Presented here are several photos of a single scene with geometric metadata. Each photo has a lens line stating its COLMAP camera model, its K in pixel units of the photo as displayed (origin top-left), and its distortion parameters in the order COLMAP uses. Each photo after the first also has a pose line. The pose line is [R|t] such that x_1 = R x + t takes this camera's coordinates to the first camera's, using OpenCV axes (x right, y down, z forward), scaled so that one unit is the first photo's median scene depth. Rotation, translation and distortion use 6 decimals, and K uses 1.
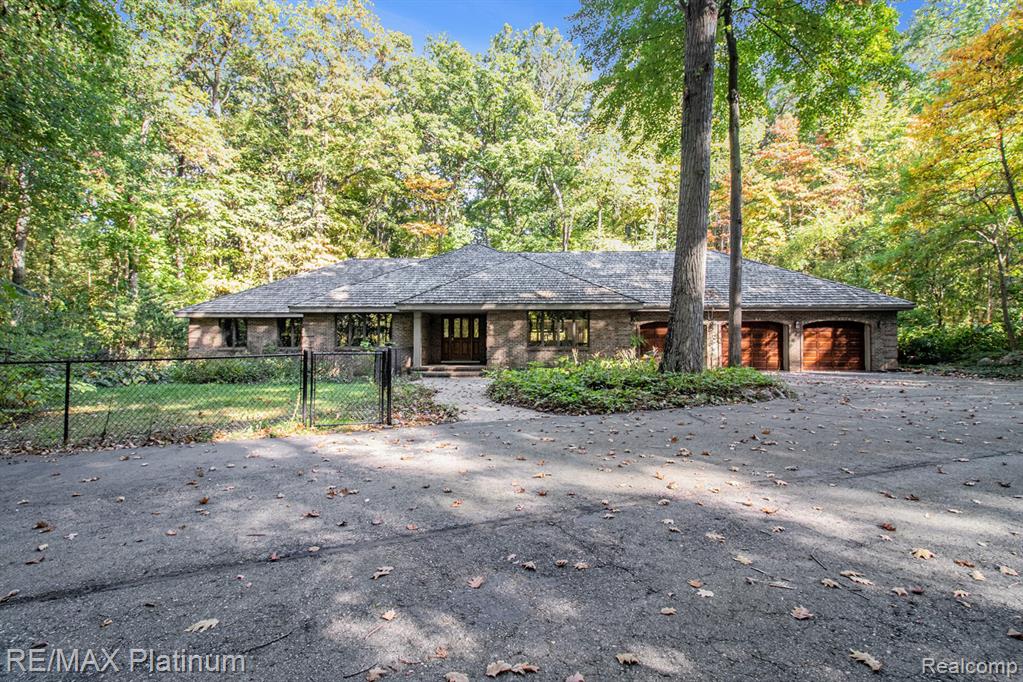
lens RADIAL K [[479.0, 0, 511.5], [0, 479.0, 338.4], [0, 0, 1]] dist [-0.005204, -0.000662]
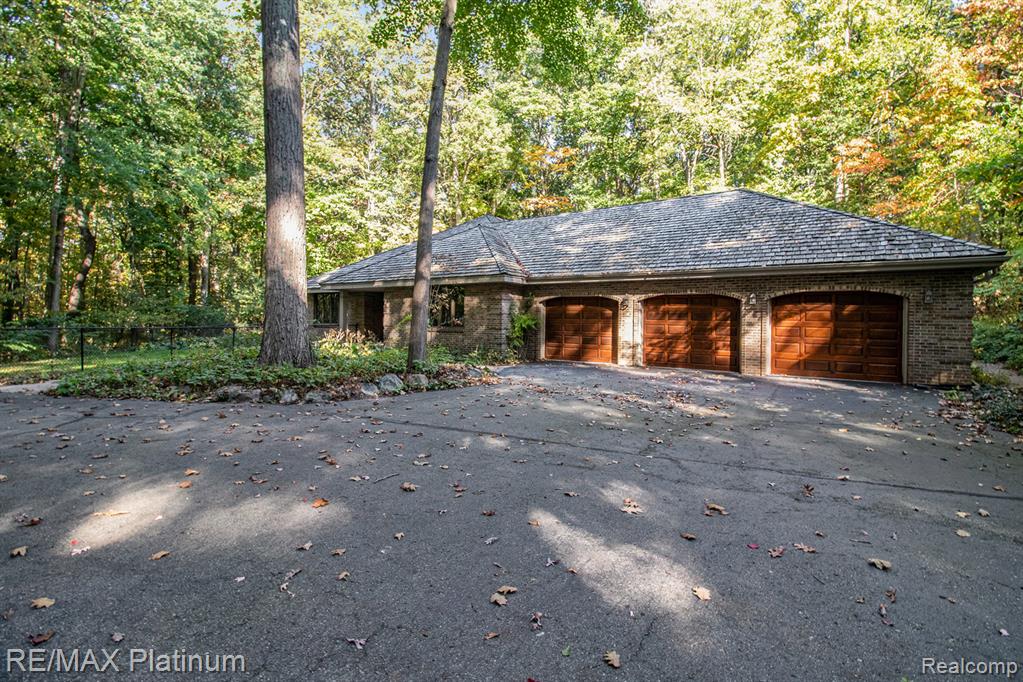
lens RADIAL K [[479.0, 0, 511.6], [0, 479.0, 340.0], [0, 0, 1]] dist [-0.005204, -0.000662]
pose [[0.833896, 0.035087, -0.550806, 0.670064], [-0.006893, 0.998561, 0.053174, -0.006427], [0.551879, -0.040545, 0.832938, 0.311133]]
